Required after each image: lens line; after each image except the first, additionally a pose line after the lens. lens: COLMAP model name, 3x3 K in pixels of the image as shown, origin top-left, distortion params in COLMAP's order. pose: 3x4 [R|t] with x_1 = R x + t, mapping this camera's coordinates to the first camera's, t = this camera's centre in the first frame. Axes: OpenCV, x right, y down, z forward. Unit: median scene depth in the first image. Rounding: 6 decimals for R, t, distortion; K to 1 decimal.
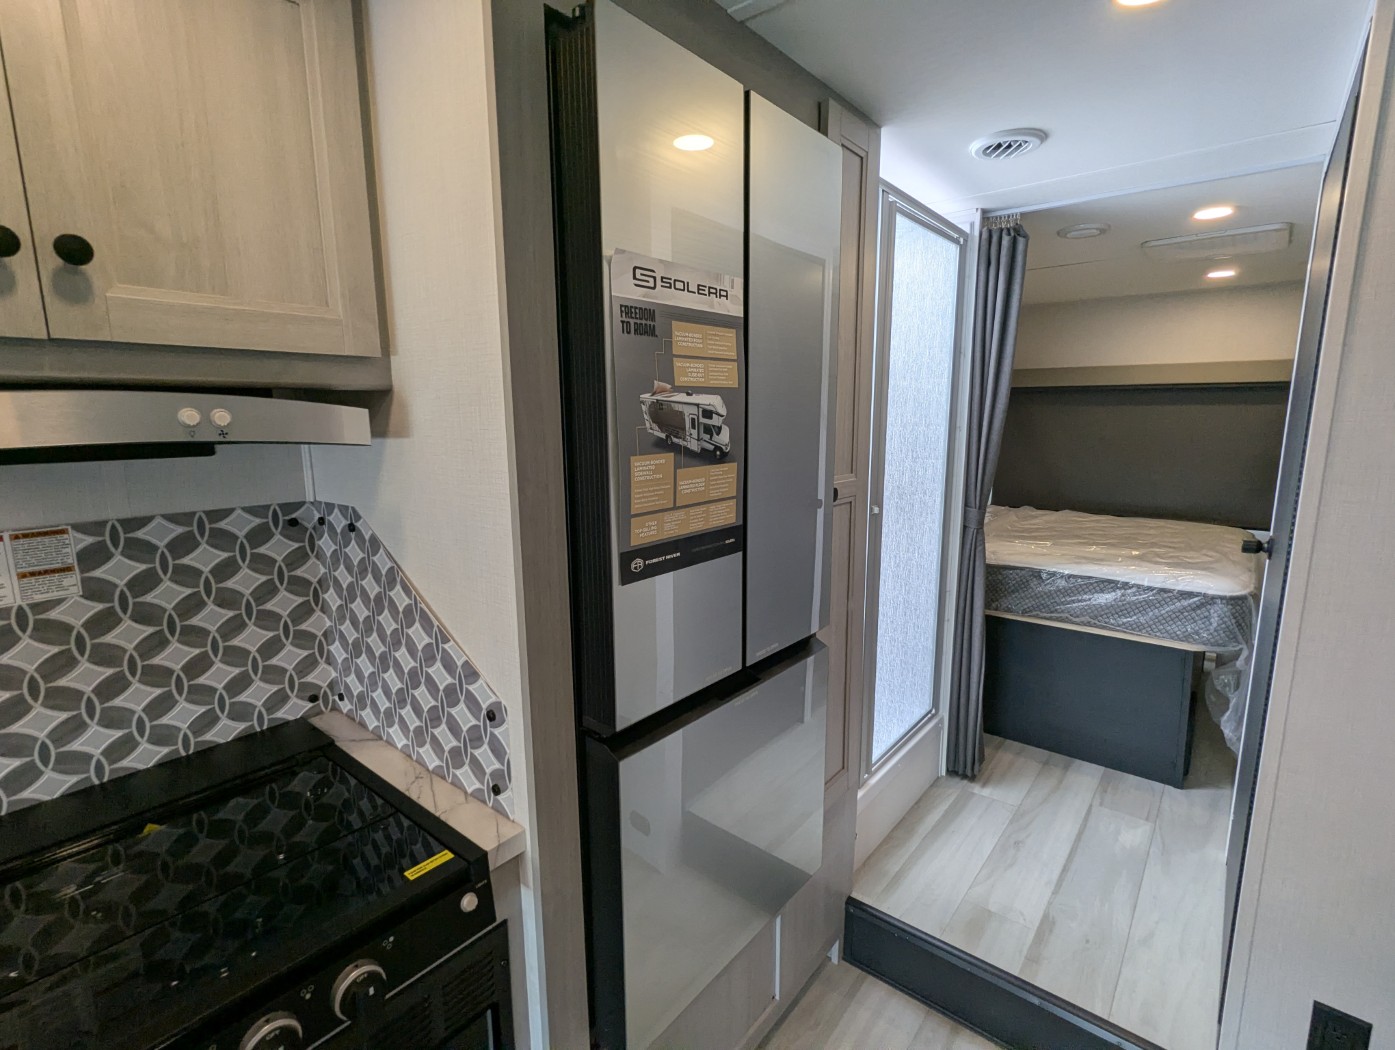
lens RADIAL K [[666.4, 0, 700.5], [0, 666.4, 524.7], [0, 0, 1]] dist [0.001034, 0.001510]
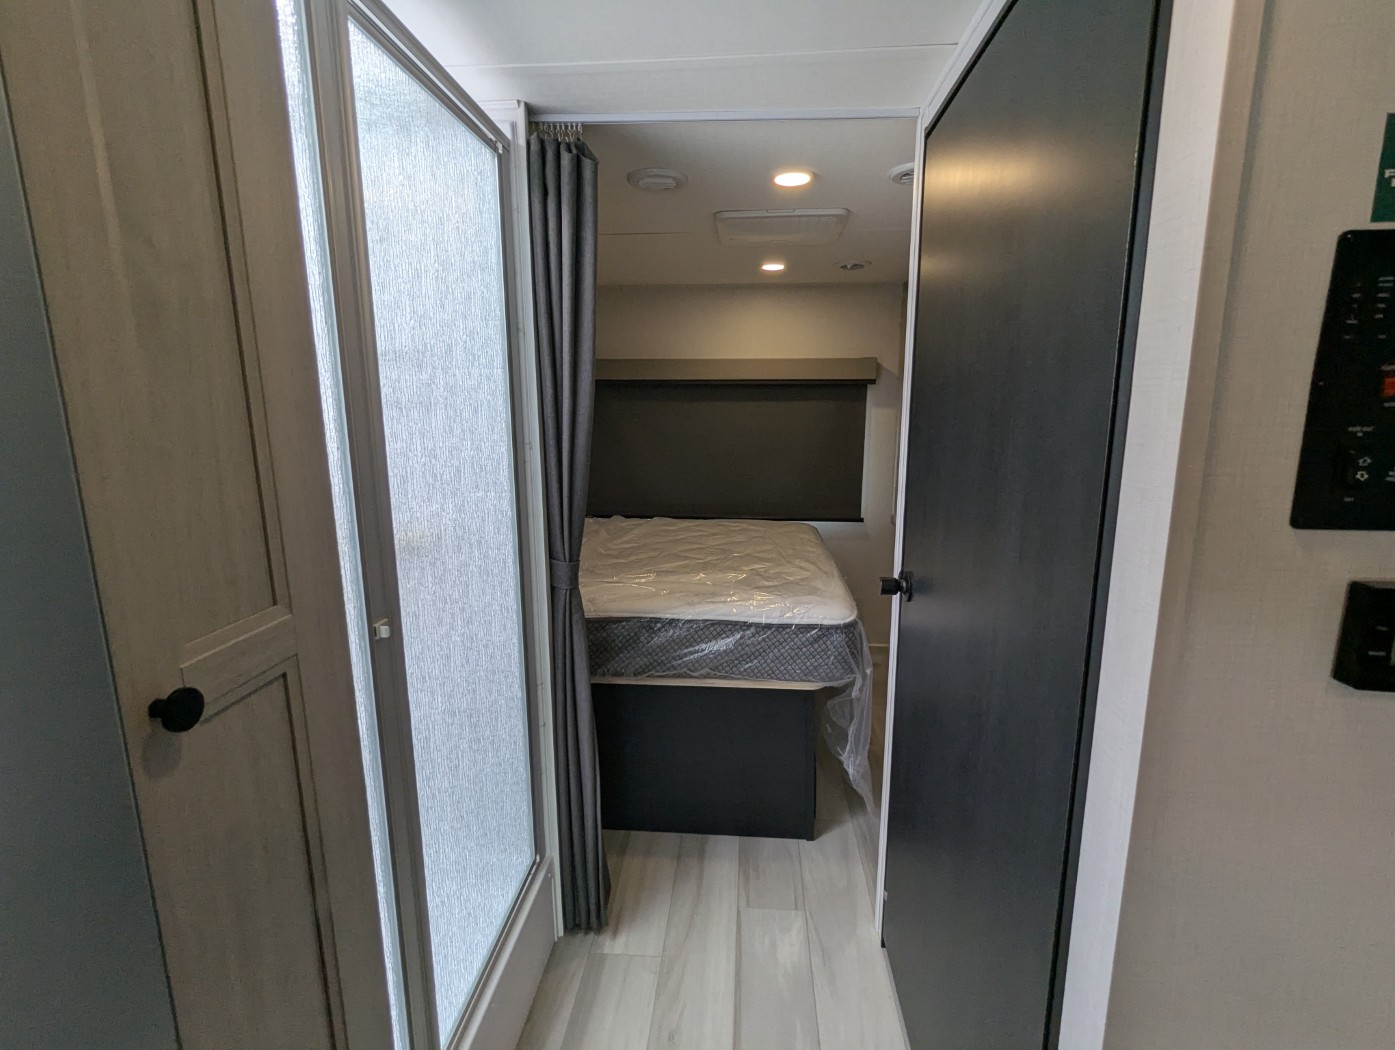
lens RADIAL K [[664.8, 0, 697.8], [0, 664.8, 531.4], [0, 0, 1]] dist [-0.000131, 0.000171]
pose [[0.823108, -0.109833, 0.557162, 0.156535], [0.093293, 0.993941, 0.058111, -0.086308], [-0.560169, 0.004148, 0.828368, 0.379053]]
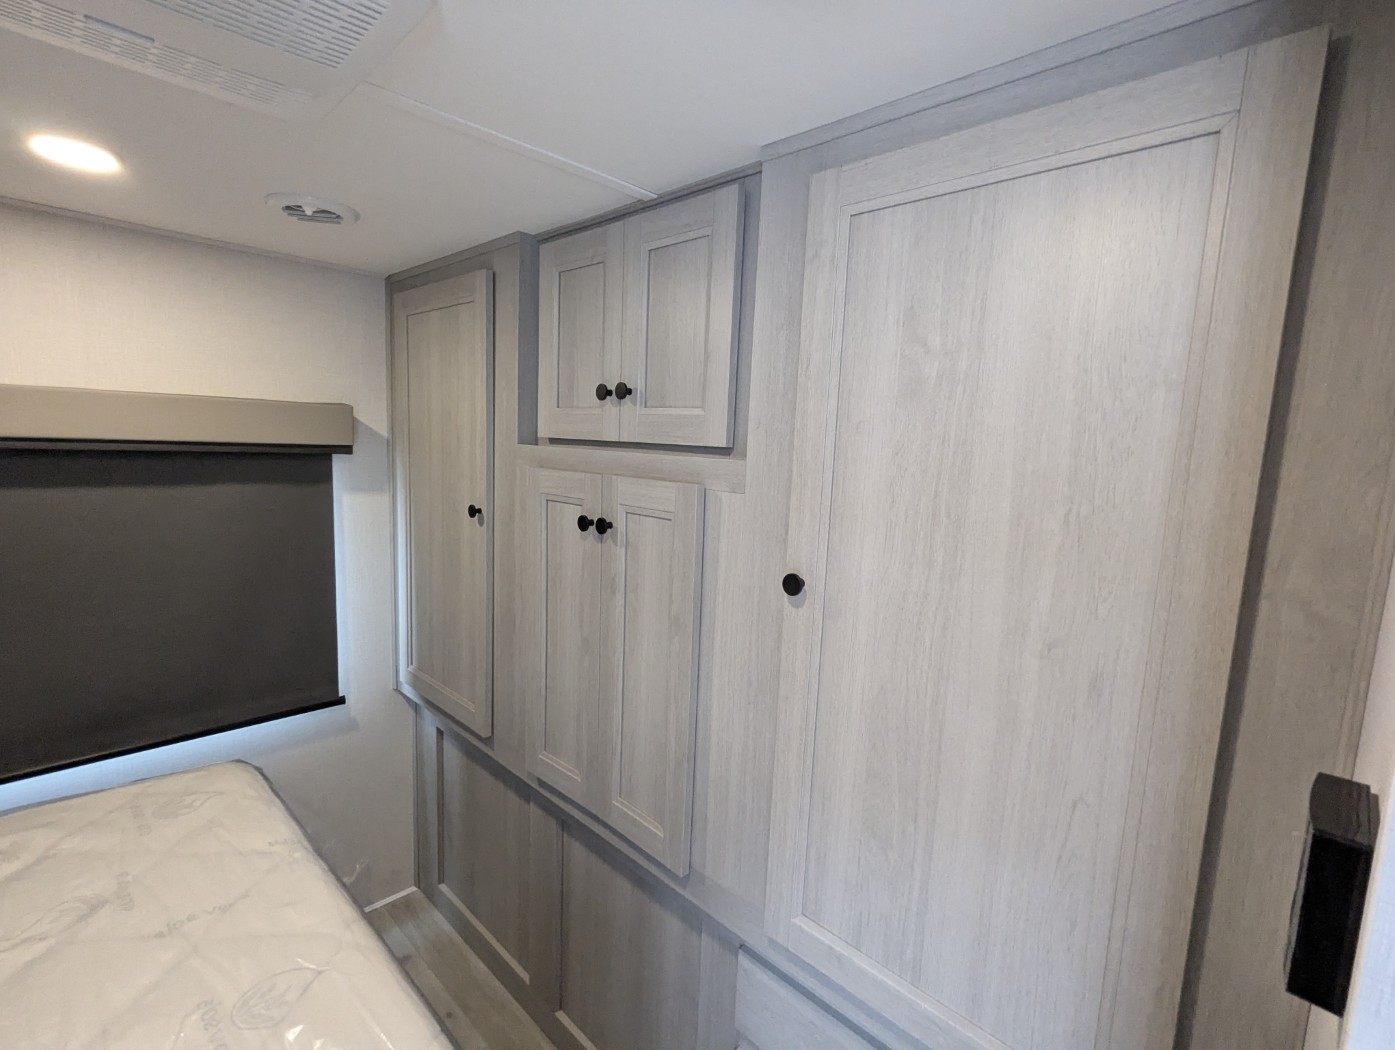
lens RADIAL K [[666.4, 0, 700.5], [0, 666.4, 524.7], [0, 0, 1]] dist [0.001034, 0.001510]
pose [[0.088424, -0.125948, 0.988088, 0.620207], [0.121380, 0.985944, 0.114812, -0.260326], [-0.988660, 0.109782, 0.102469, 0.942304]]
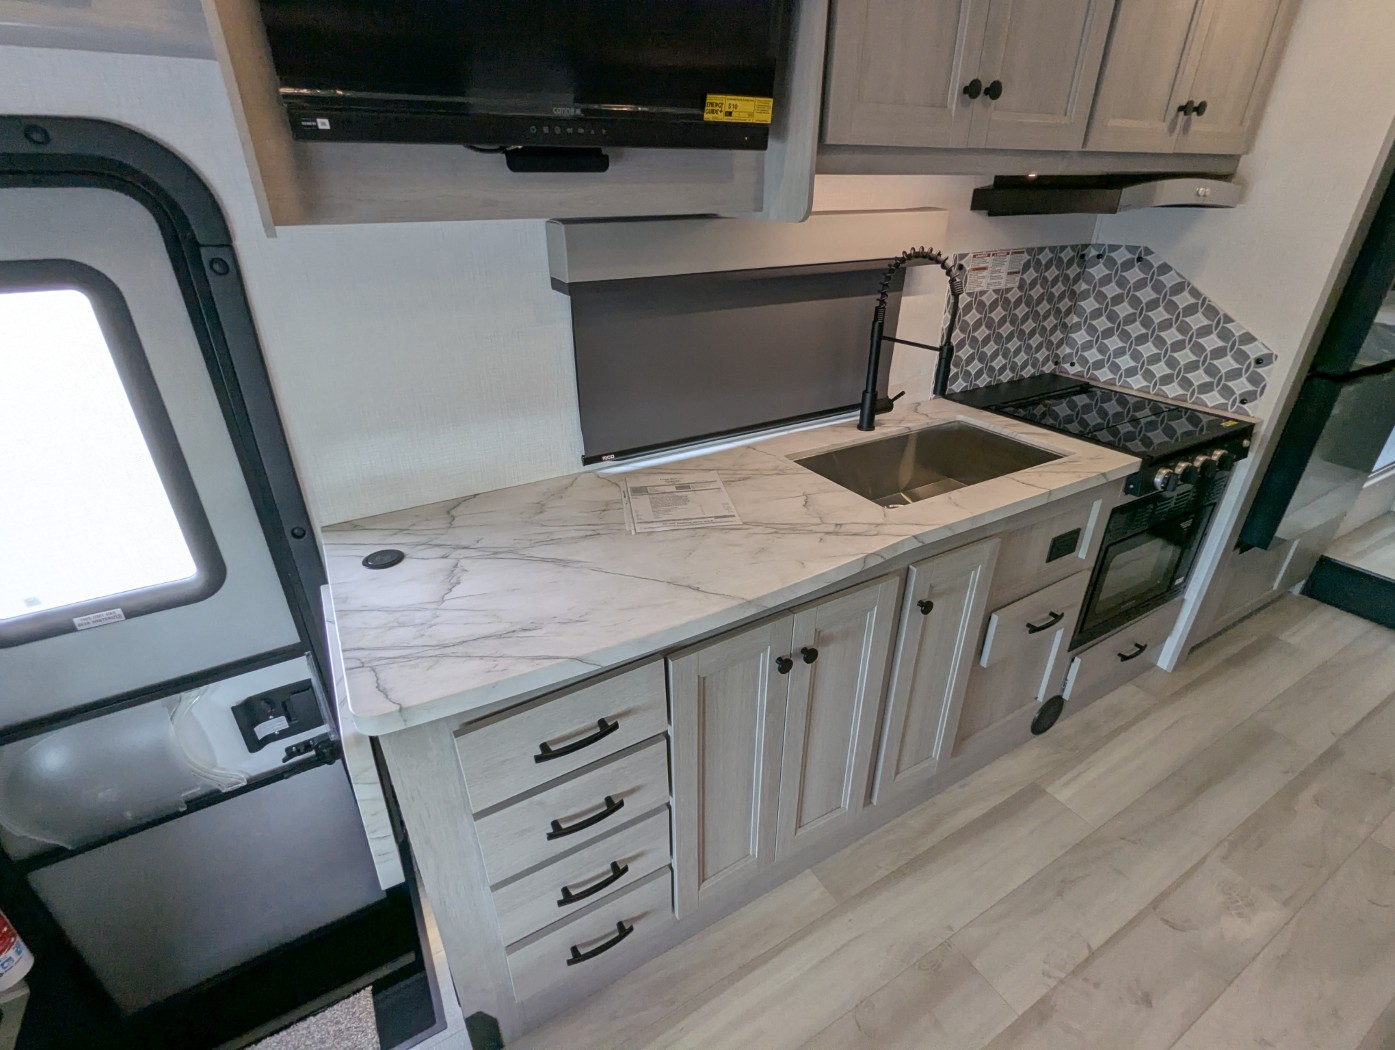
lens RADIAL K [[662.0, 0, 697.5], [0, 662.0, 525.0], [0, 0, 1]] dist [0.001185, 0.000202]
pose [[0.935532, 0.165859, -0.311882, -0.519903], [-0.062005, 0.946311, 0.317255, 0.101352], [0.347757, -0.277464, 0.895588, -0.639588]]
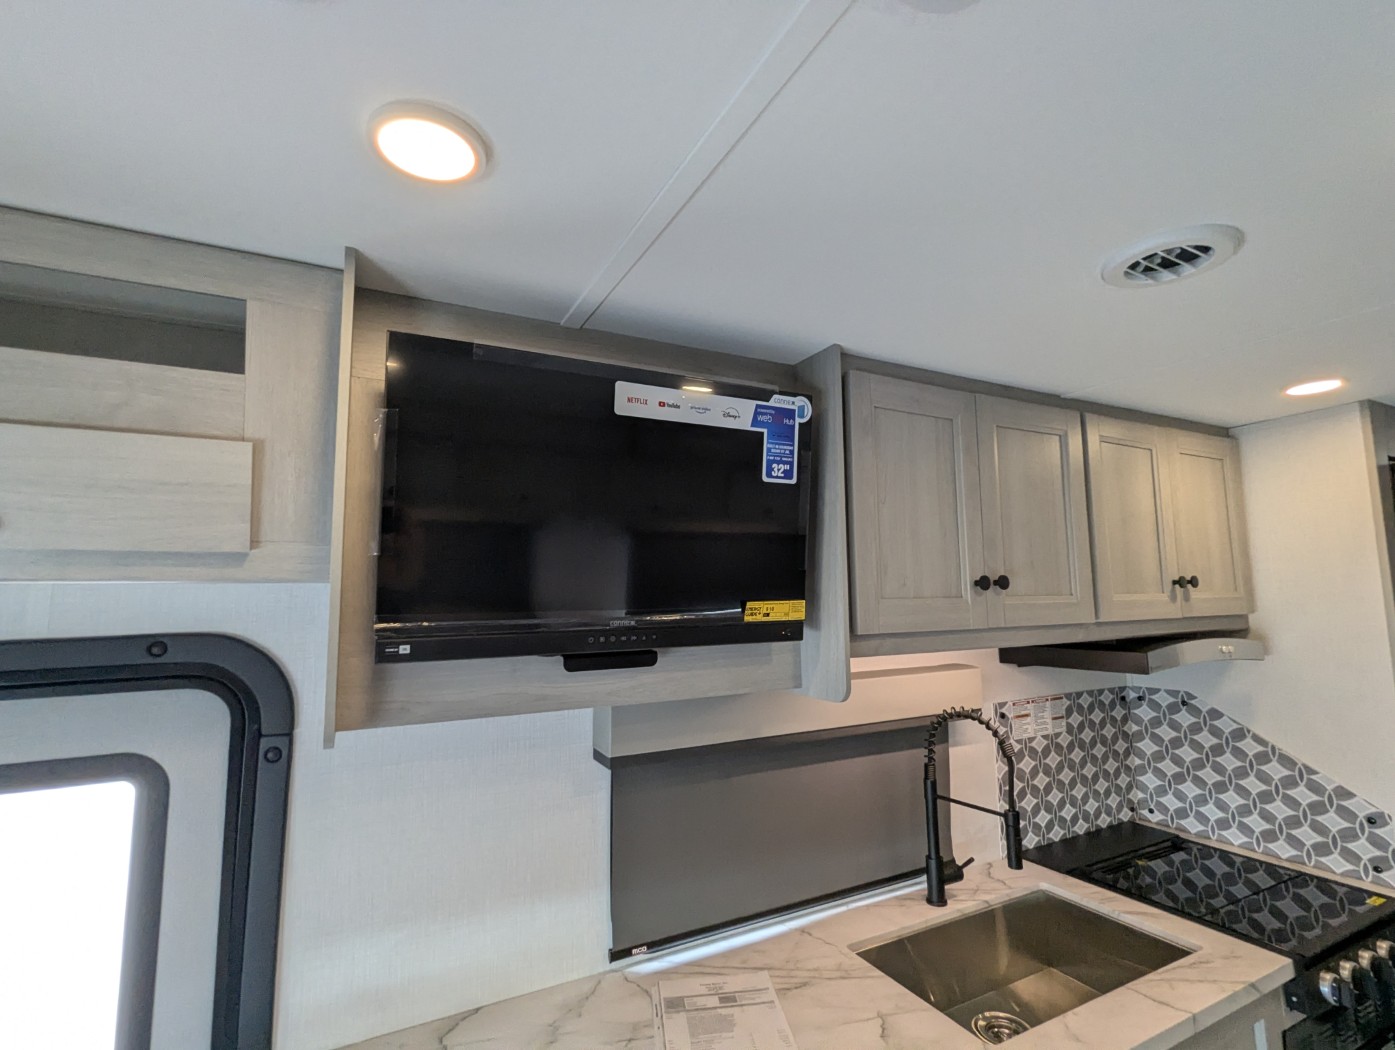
lens RADIAL K [[661.0, 0, 697.2], [0, 661.0, 529.9], [0, 0, 1]] dist [0.001035, 0.001415]
pose [[0.916346, -0.049838, -0.397274, -0.534603], [-0.056325, 0.966310, -0.251142, 0.039469], [0.396406, 0.252510, 0.882667, -0.627935]]
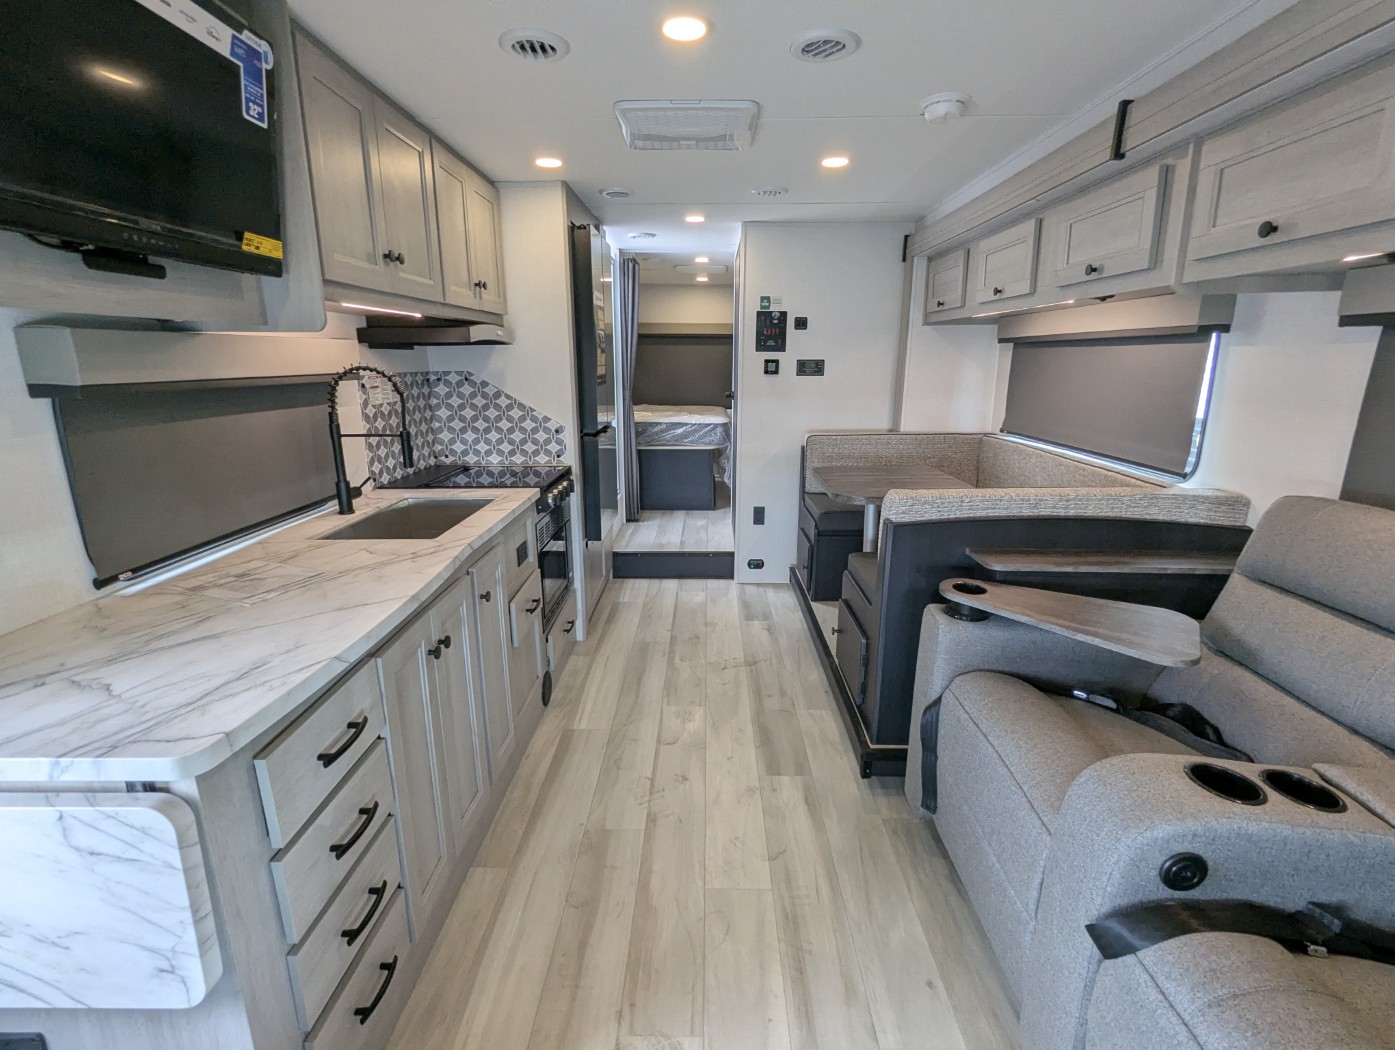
lens RADIAL K [[666.4, 0, 700.5], [0, 666.4, 524.7], [0, 0, 1]] dist [0.001034, 0.001510]
pose [[0.782460, -0.144650, 0.605667, -0.795364], [0.098306, 0.989143, 0.109233, 0.200672], [-0.614892, -0.025930, 0.788185, -0.876140]]
